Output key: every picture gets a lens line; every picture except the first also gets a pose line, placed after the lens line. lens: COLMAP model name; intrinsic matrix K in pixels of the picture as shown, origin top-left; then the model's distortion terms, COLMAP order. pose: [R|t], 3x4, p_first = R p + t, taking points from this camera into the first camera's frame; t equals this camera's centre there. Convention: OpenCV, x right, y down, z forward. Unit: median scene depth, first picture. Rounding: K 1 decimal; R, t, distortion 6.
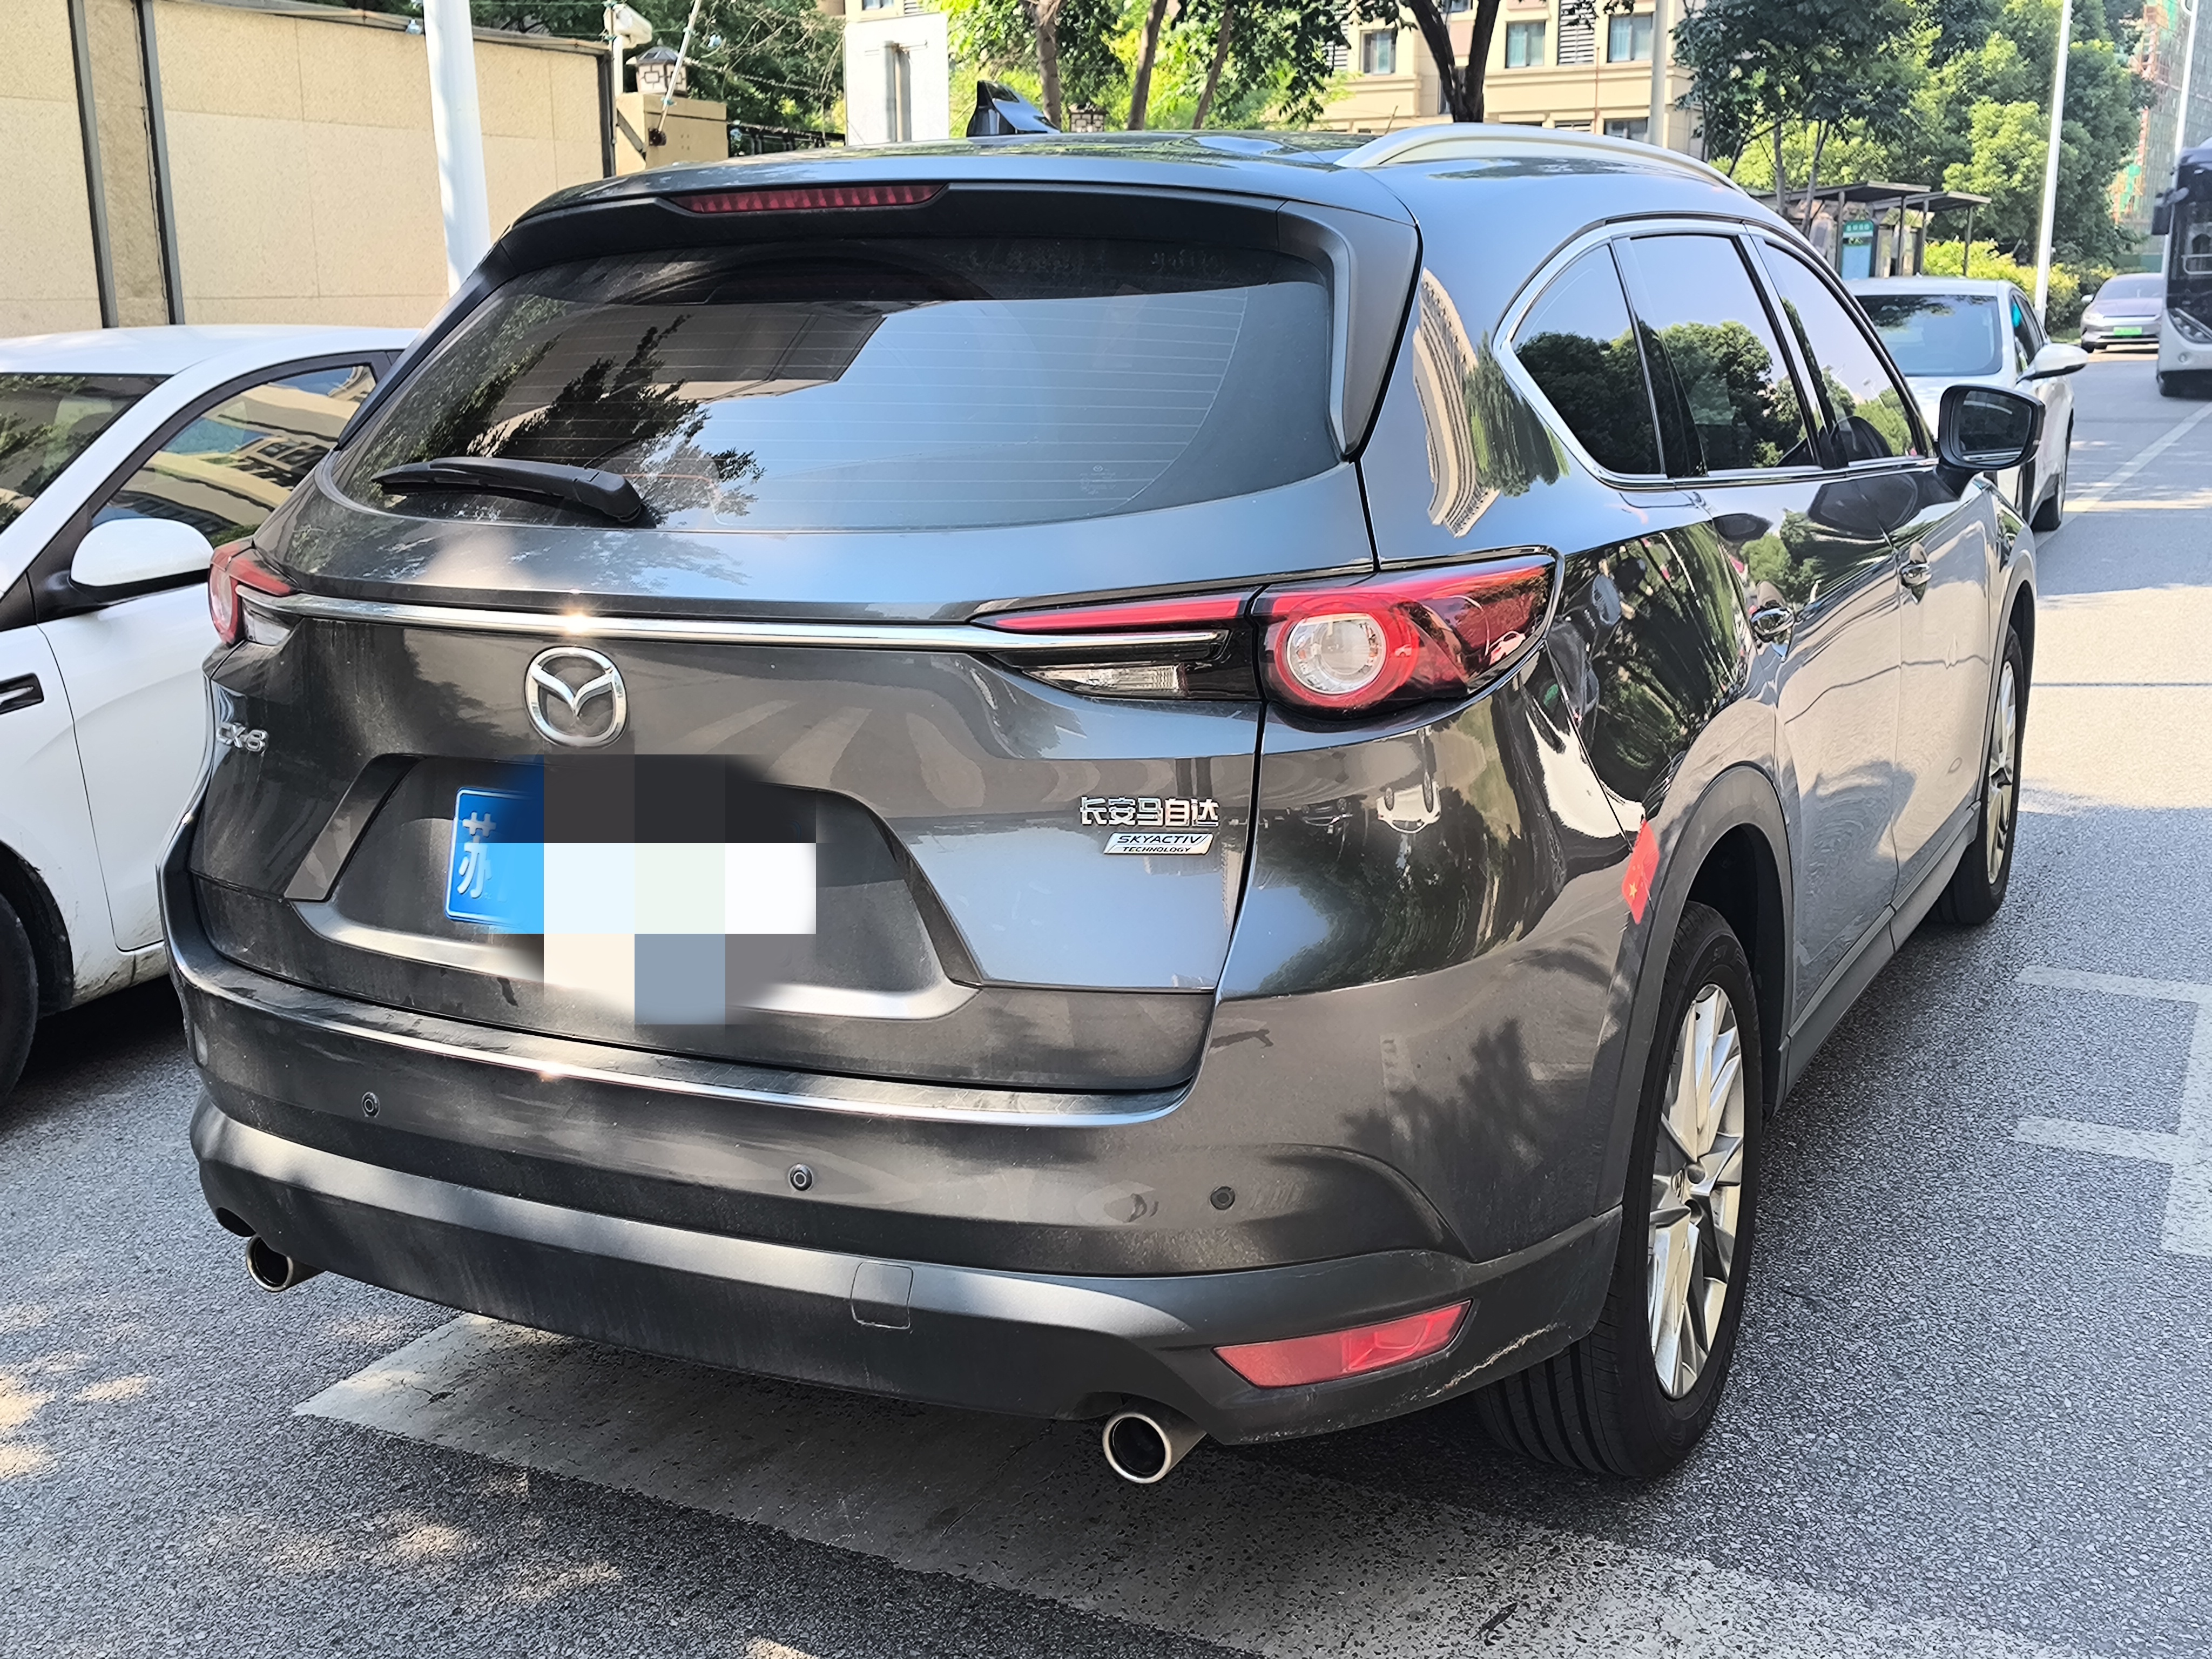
lens RADIAL K [[2377.3, 0, 1125.6], [0, 2377.3, 825.8], [0, 0, 1]] dist [0.058101, 0.000000]
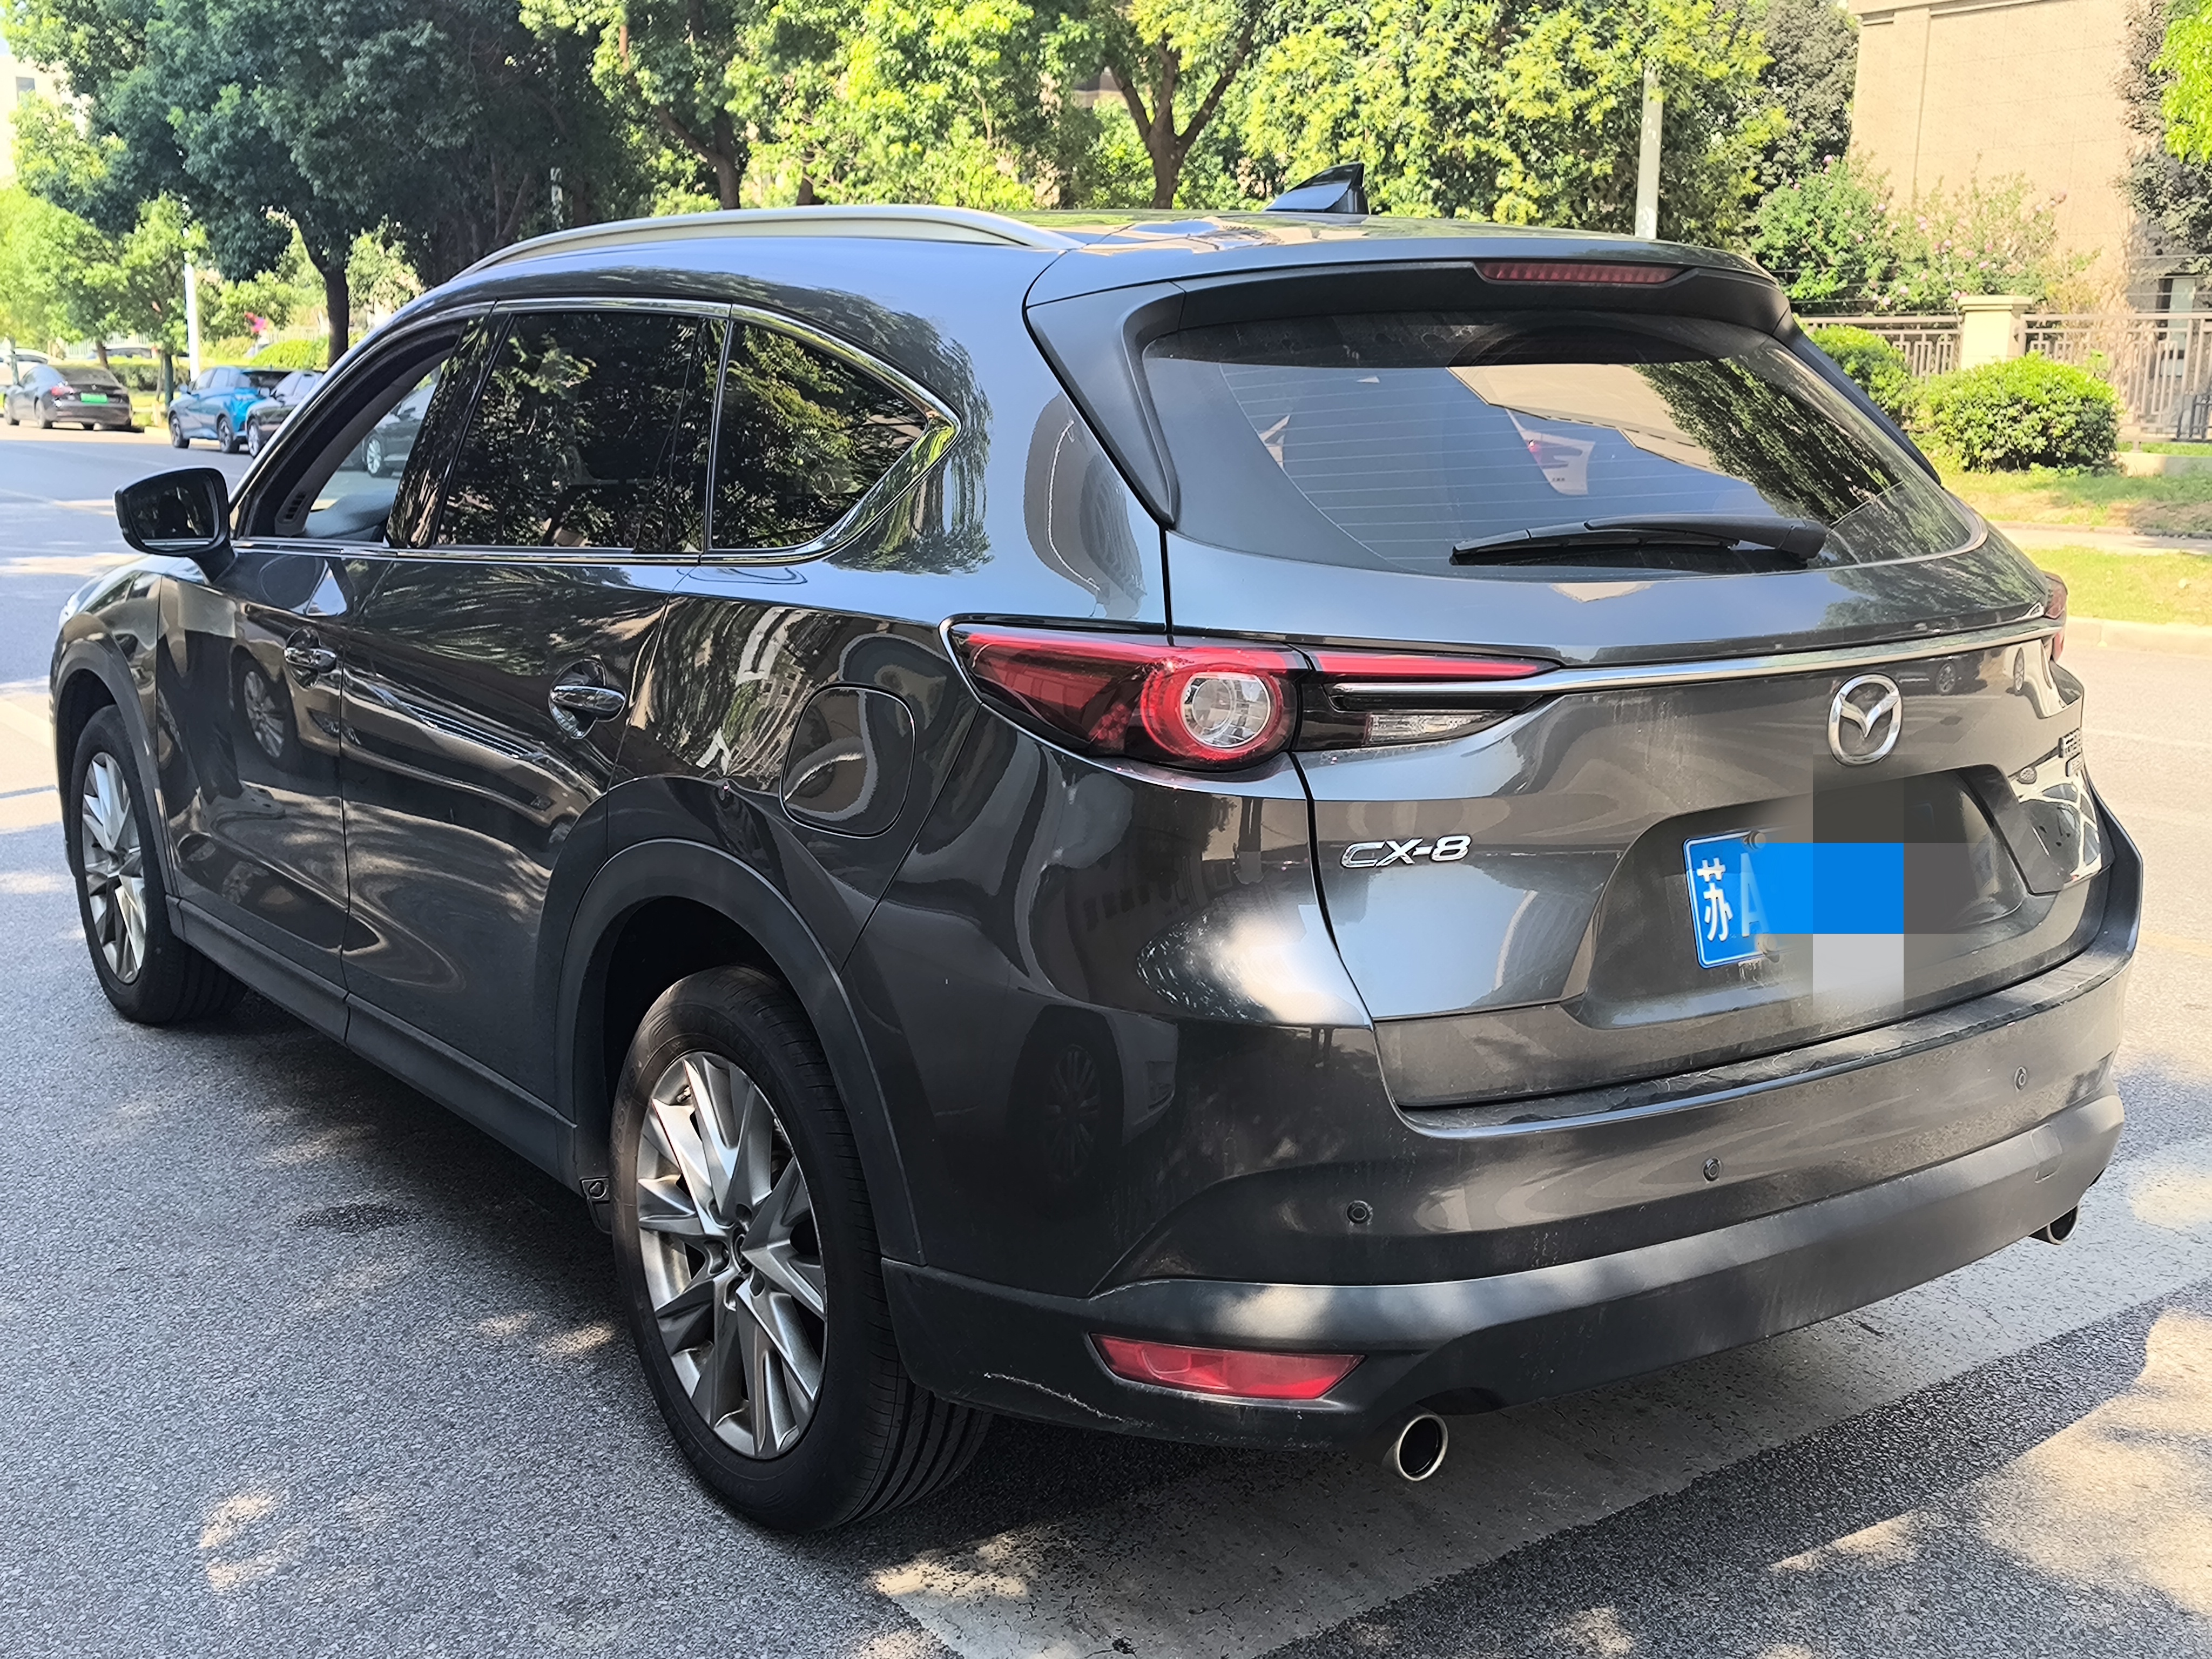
lens RADIAL K [[2377.3, 0, 1114.0], [0, 2377.3, 843.4], [0, 0, 1]] dist [0.058101, 0.000000]
pose [[0.435564, -0.157384, 0.886293, -1.290426], [0.181034, 0.979795, 0.085020, -0.145644], [-0.881766, 0.123418, 0.455255, 0.759376]]
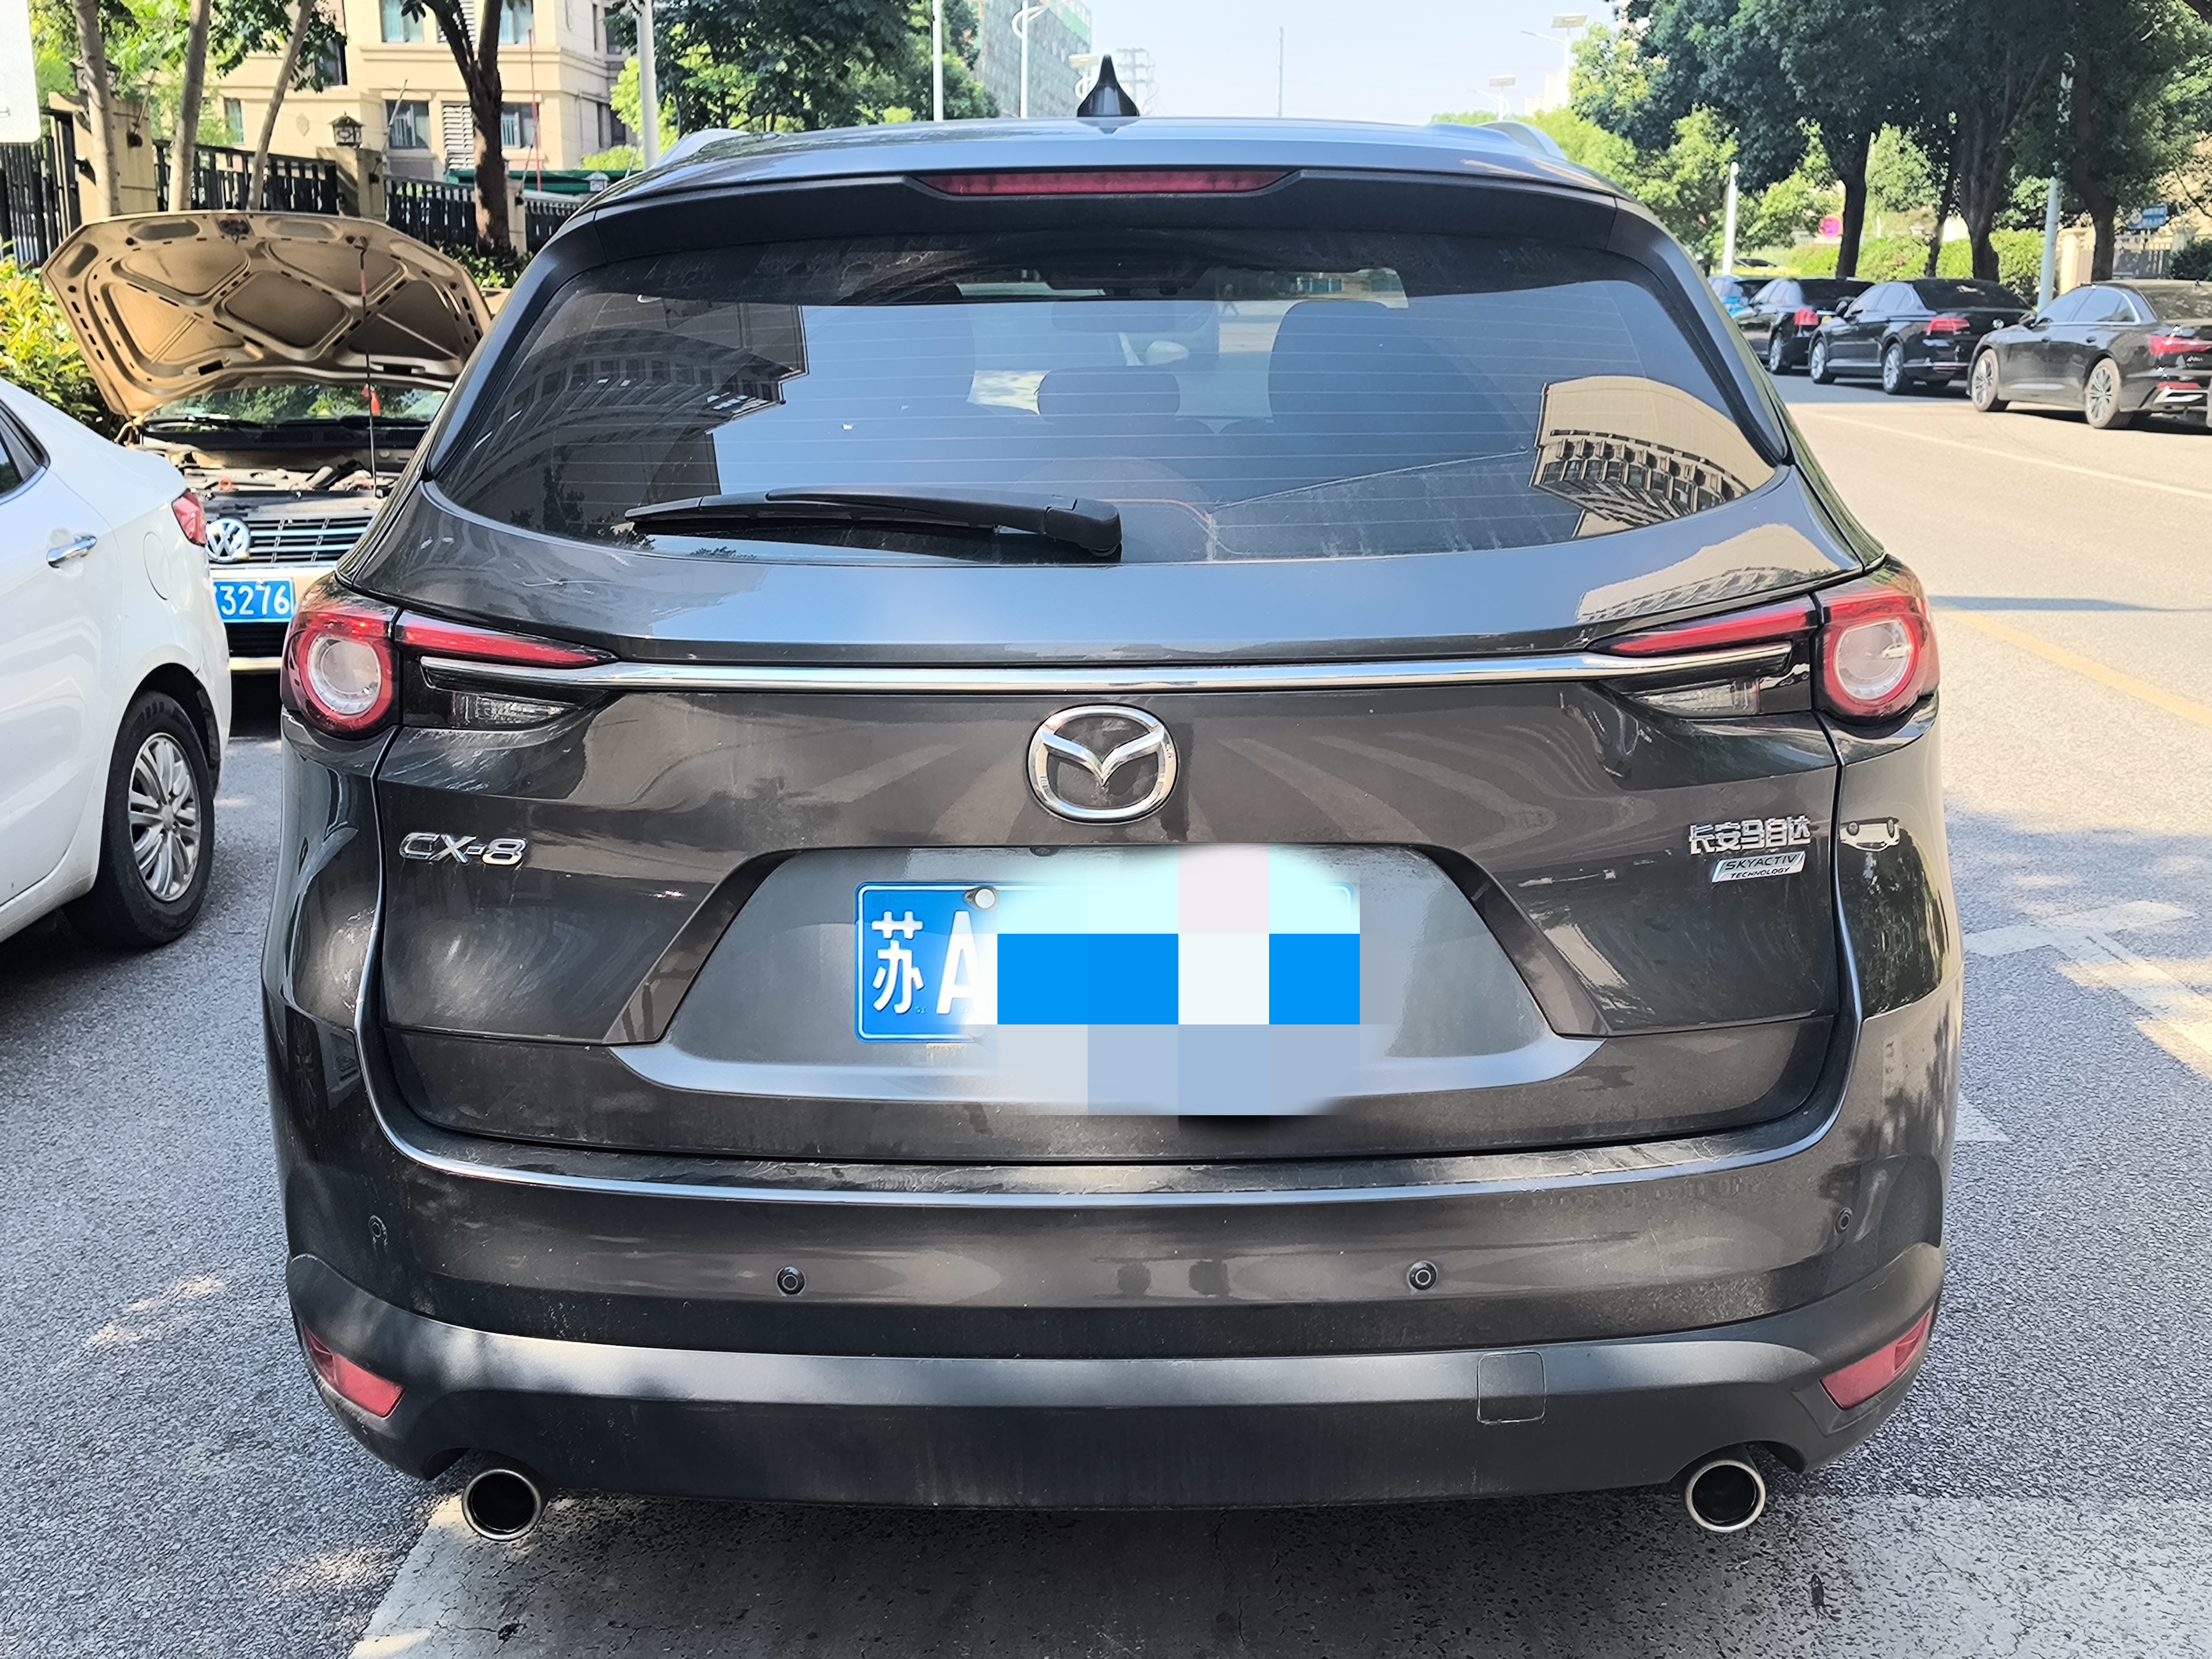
lens RADIAL K [[2377.3, 0, 1106.8], [0, 2377.3, 825.1], [0, 0, 1]] dist [0.058101, 0.000000]
pose [[0.894996, -0.090365, 0.436826, -0.566564], [0.088283, 0.995779, 0.025113, -0.050040], [-0.437251, 0.016088, 0.899196, 0.218922]]
